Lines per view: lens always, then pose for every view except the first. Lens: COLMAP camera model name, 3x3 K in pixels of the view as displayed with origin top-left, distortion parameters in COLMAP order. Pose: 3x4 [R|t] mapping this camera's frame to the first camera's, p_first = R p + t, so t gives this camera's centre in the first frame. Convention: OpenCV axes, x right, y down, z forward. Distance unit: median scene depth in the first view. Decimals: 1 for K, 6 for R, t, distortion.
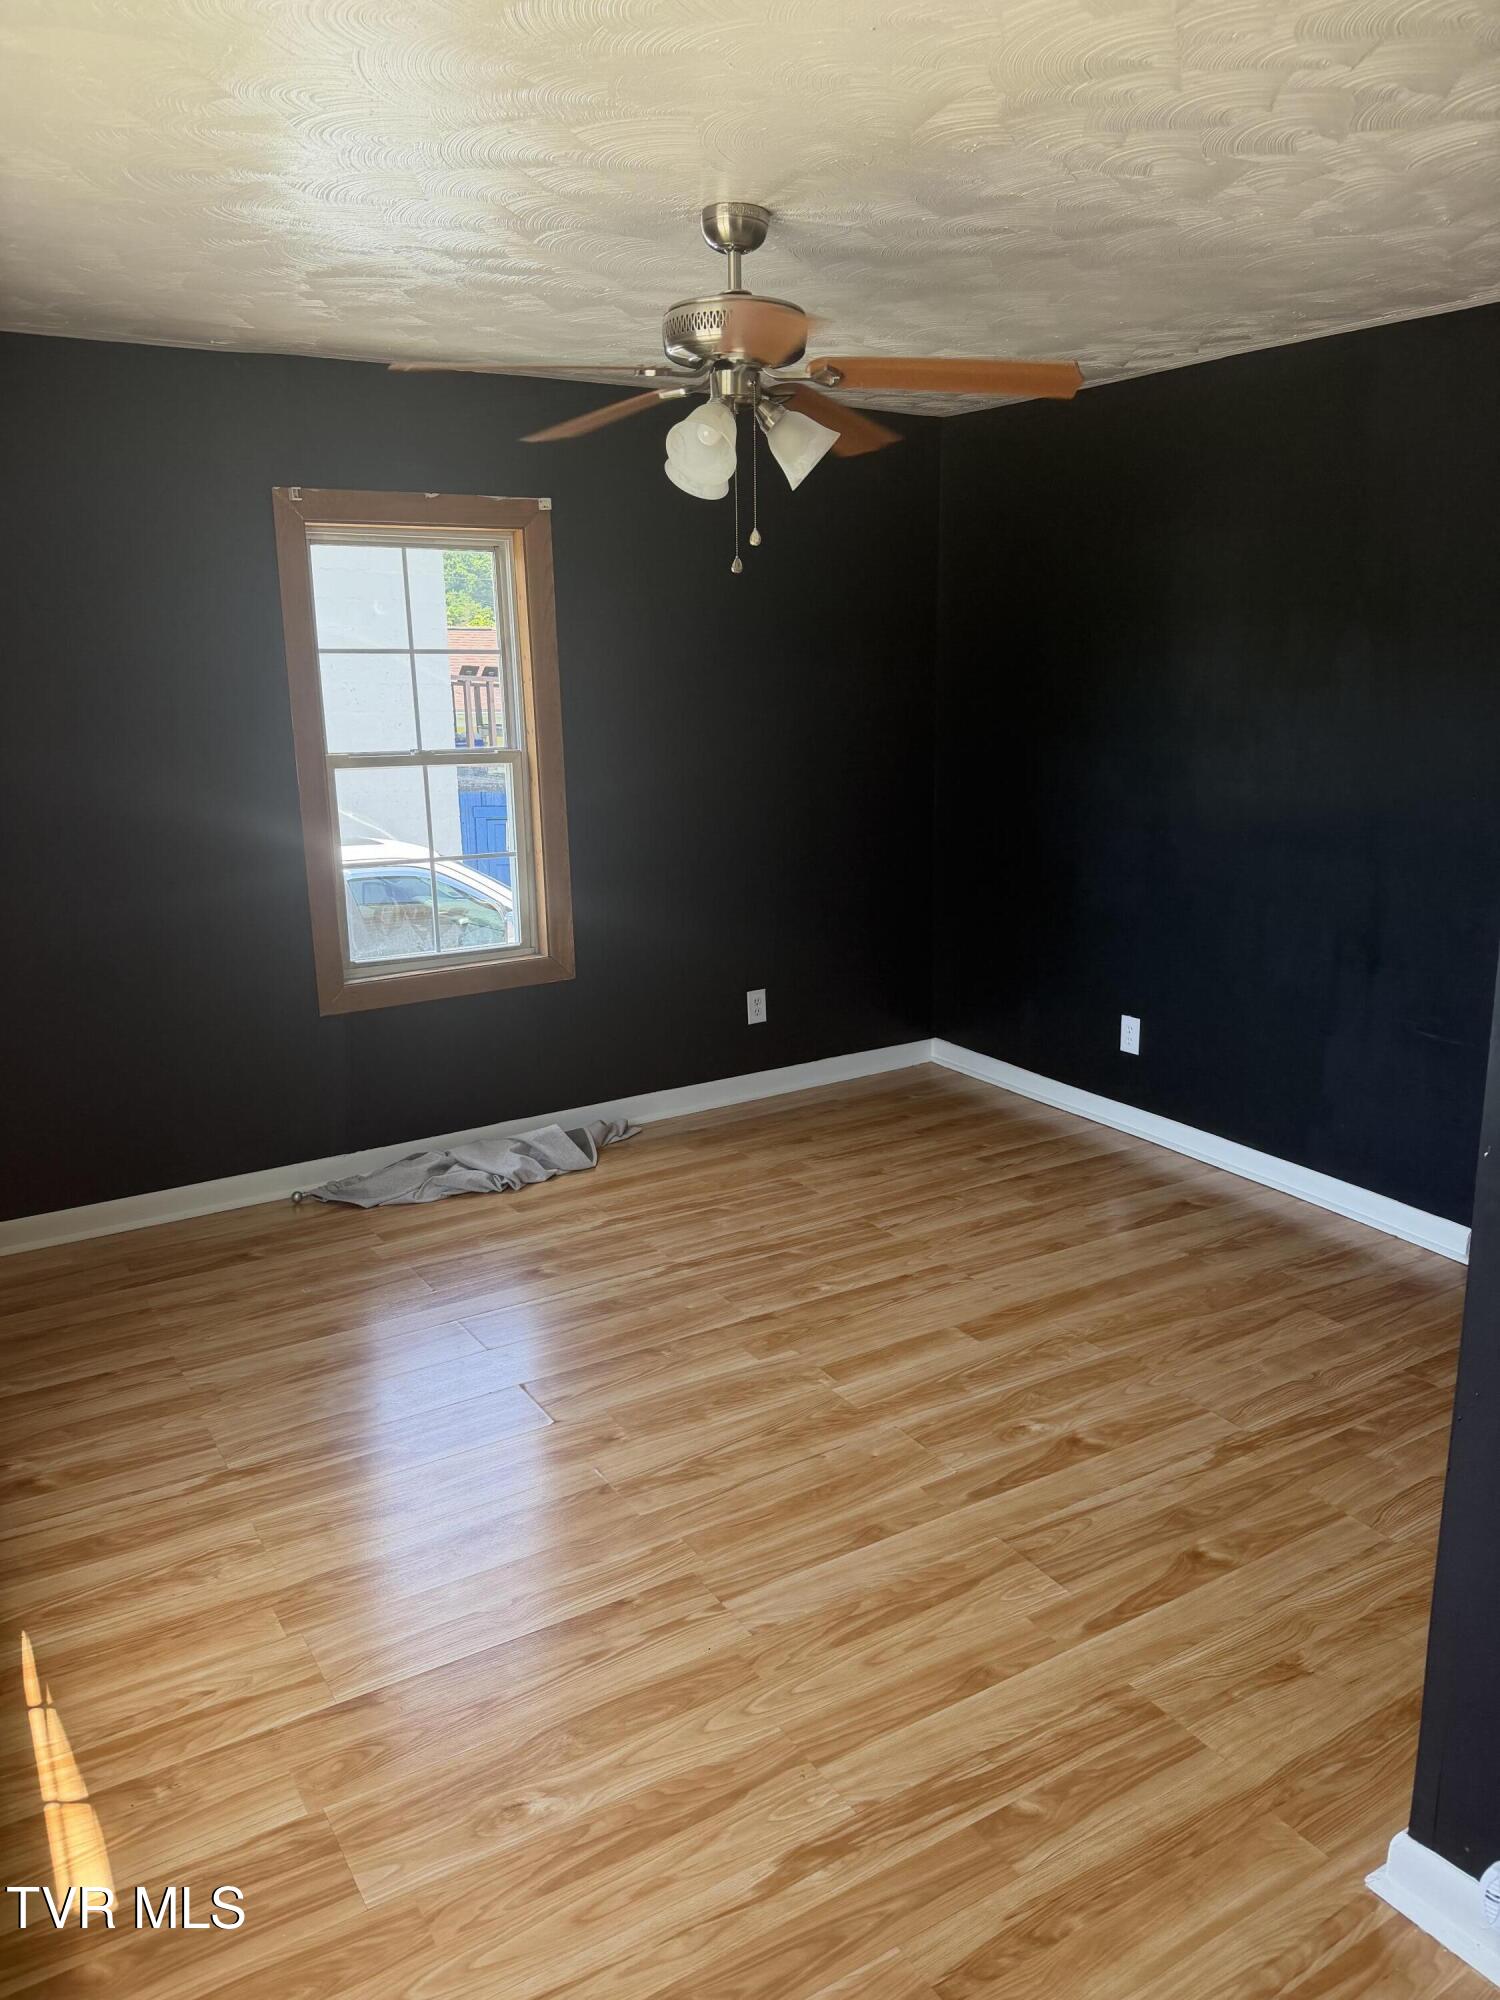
lens RADIAL K [[1430.0, 0, 715.4], [0, 1430.0, 1008.3], [0, 0, 1]] dist [0.090273, -0.110072]
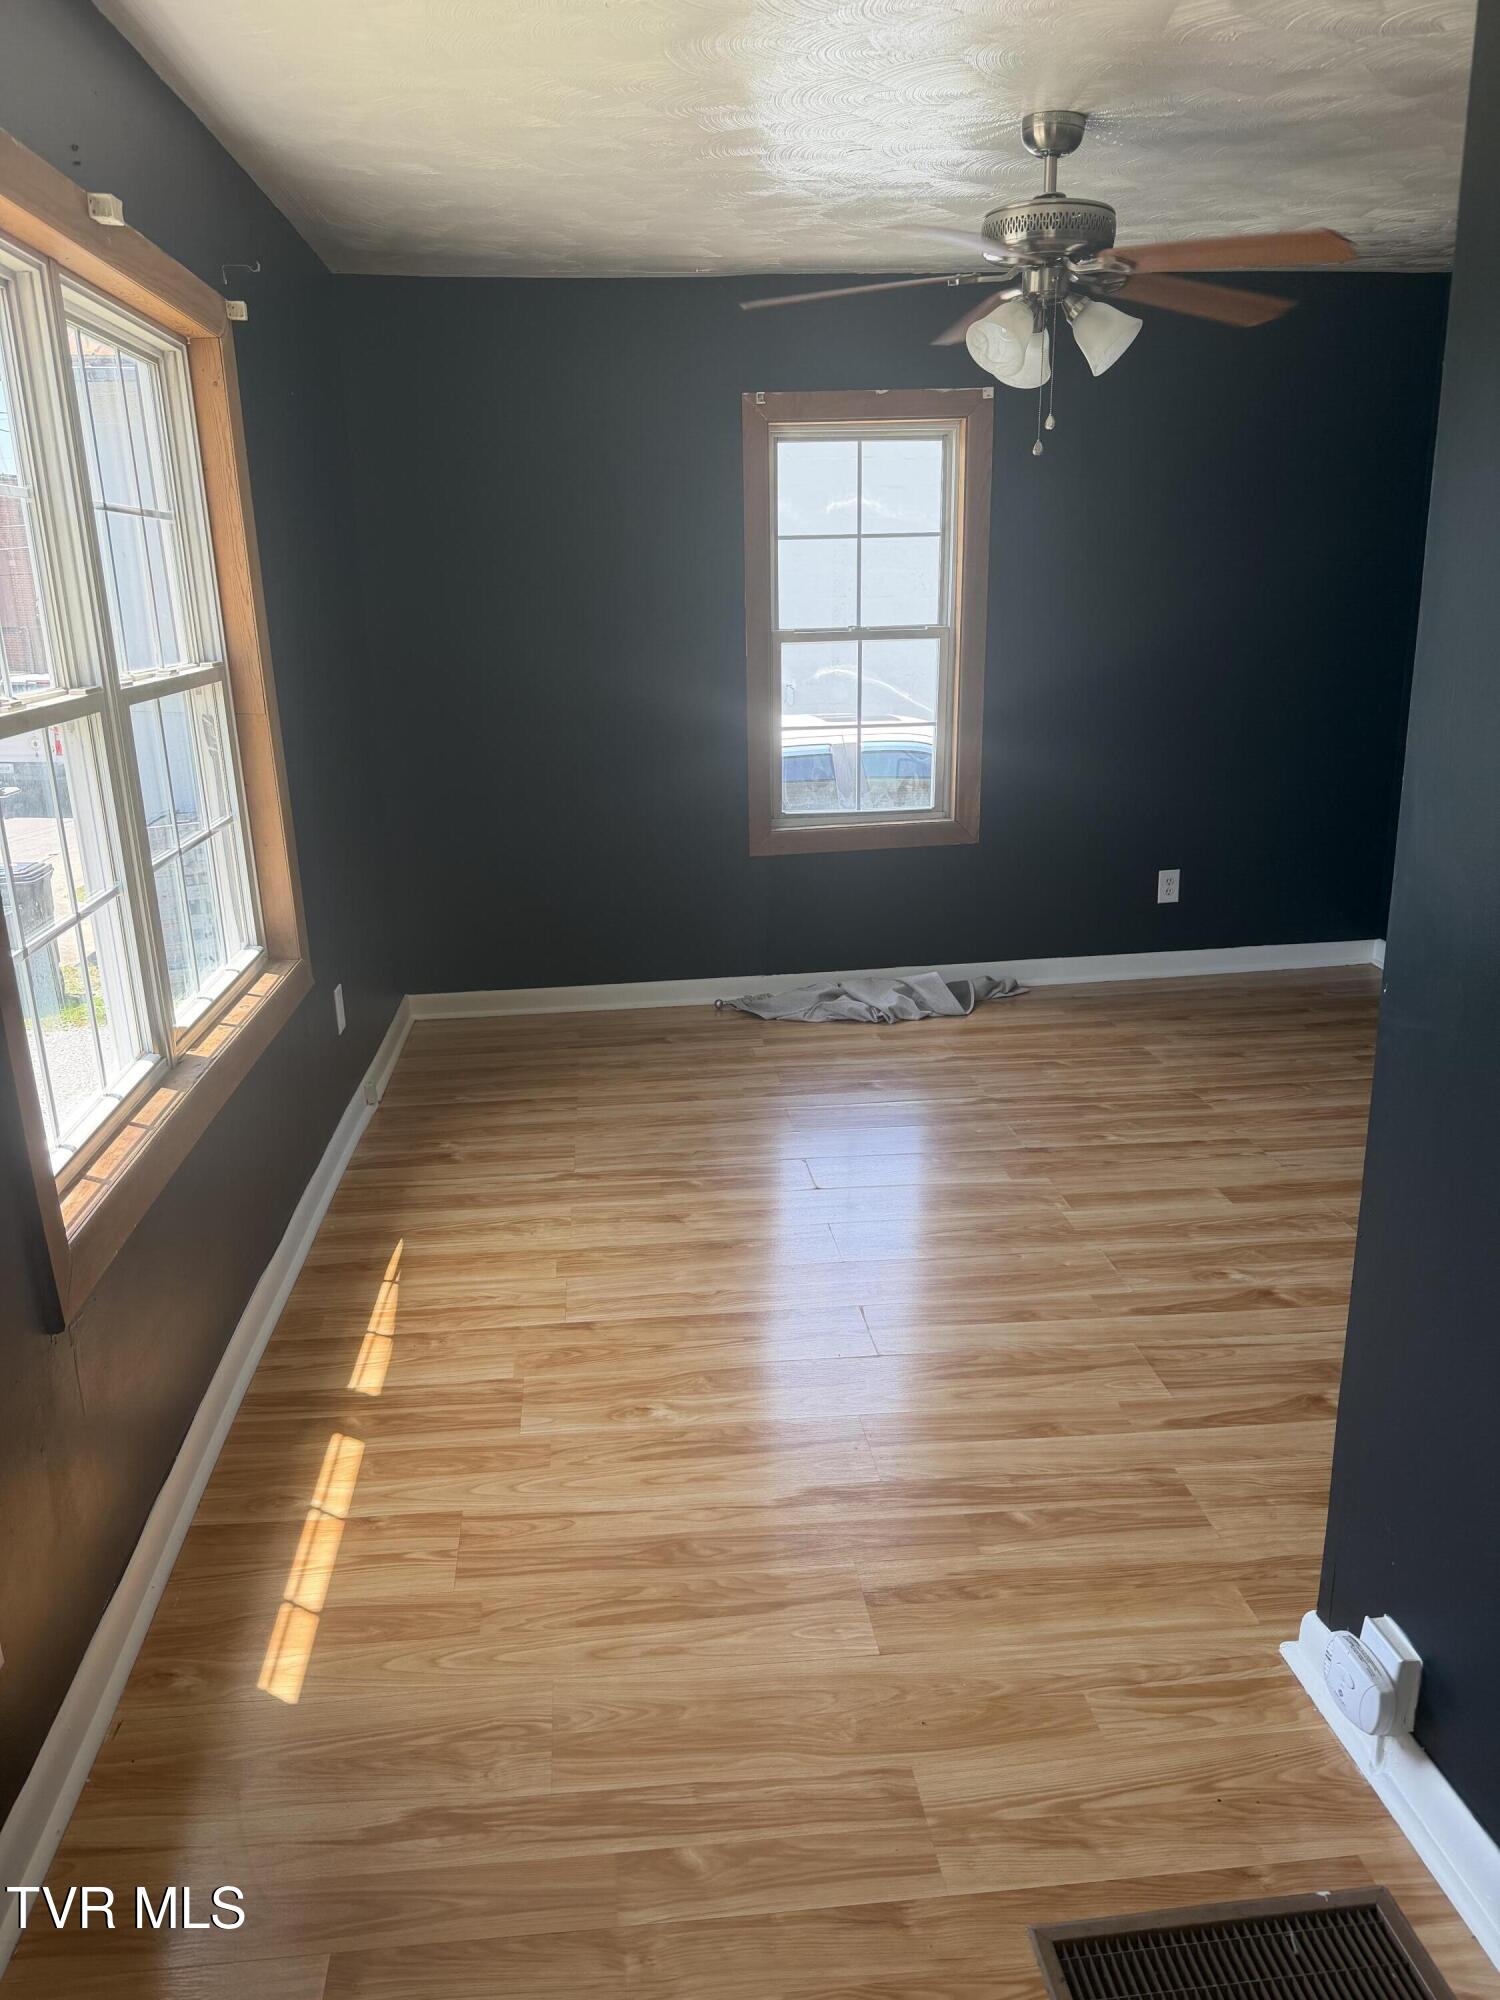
lens RADIAL K [[1426.4, 0, 743.7], [0, 1426.4, 1011.9], [0, 0, 1]] dist [0.156160, -0.241022]
pose [[0.902648, 0.128110, -0.410870, 0.252996], [-0.099401, 0.990915, 0.090592, 0.030473], [0.418743, -0.040932, 0.907182, -0.089605]]
